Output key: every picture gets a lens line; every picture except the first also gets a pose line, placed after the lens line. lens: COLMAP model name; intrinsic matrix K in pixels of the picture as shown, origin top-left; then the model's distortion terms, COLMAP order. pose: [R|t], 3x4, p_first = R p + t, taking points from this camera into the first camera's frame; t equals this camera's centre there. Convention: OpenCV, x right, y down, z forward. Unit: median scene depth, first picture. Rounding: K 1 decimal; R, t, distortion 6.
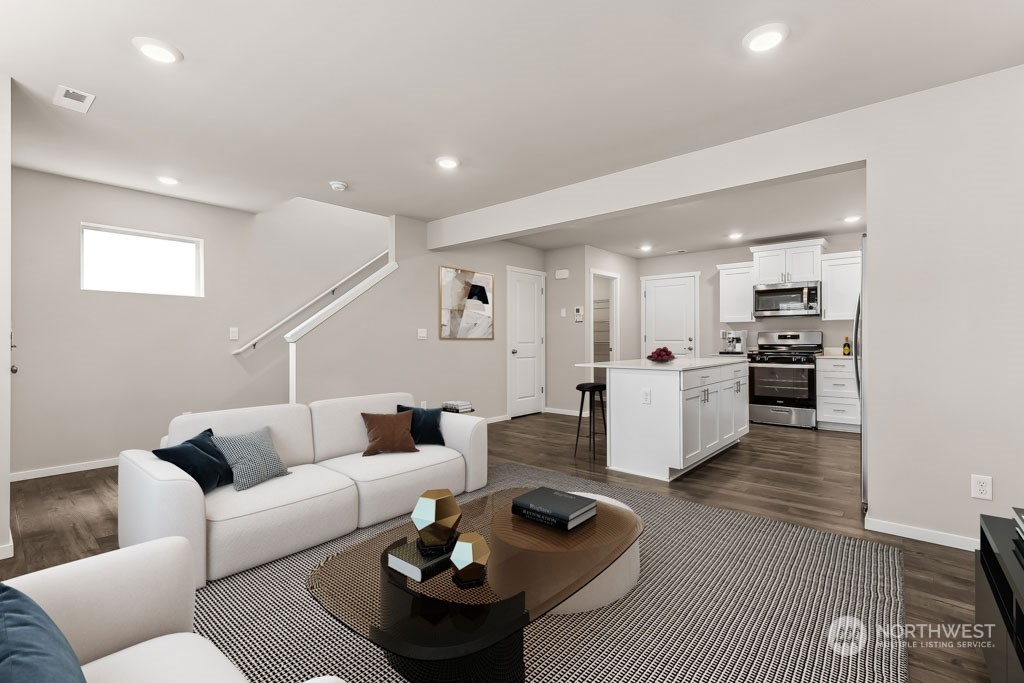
lens RADIAL K [[468.2, 0, 512.7], [0, 468.2, 336.8], [0, 0, 1]] dist [0.001151, 0.000130]
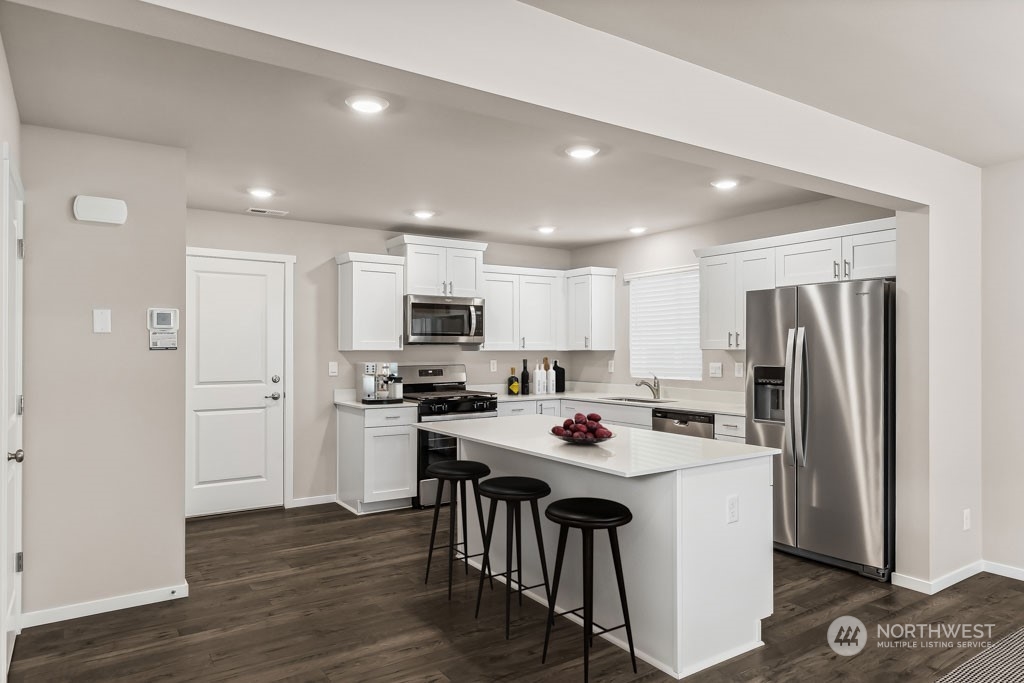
lens RADIAL K [[641.1, 0, 516.3], [0, 641.1, 345.2], [0, 0, 1]] dist [0.000972, 0.000144]
pose [[0.243905, 0.007030, 0.969774, -0.301753], [-0.003918, 0.999973, -0.006264, -0.034178], [-0.969791, -0.002272, 0.243926, 0.629199]]
